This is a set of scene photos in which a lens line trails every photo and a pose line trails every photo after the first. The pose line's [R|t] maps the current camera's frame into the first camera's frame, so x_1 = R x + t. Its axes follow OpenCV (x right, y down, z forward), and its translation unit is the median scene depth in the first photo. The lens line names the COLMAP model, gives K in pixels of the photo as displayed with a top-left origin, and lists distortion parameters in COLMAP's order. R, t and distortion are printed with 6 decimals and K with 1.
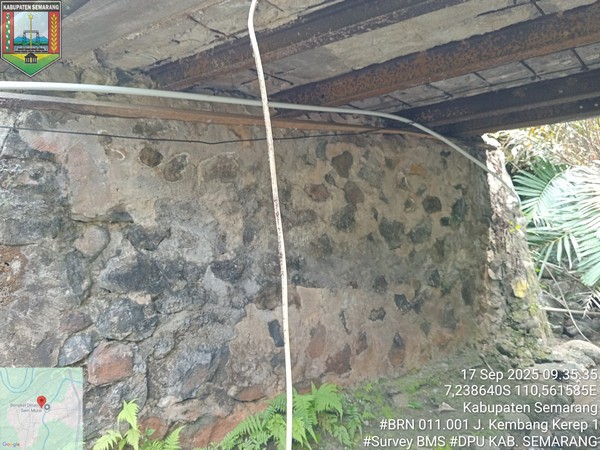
lens RADIAL K [[450.9, 0, 300.2], [0, 450.9, 223.5], [0, 0, 1]] dist [0.060391, -0.127447]
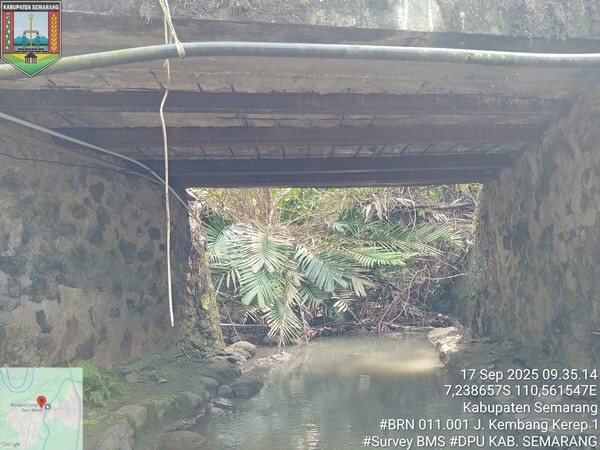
lens RADIAL K [[450.9, 0, 300.2], [0, 450.9, 223.5], [0, 0, 1]] dist [0.060391, -0.127447]
pose [[0.754593, 0.099974, 0.648533, -0.279519], [-0.020969, 0.991495, -0.128444, 0.102157], [-0.655858, 0.083324, 0.750271, -0.303714]]
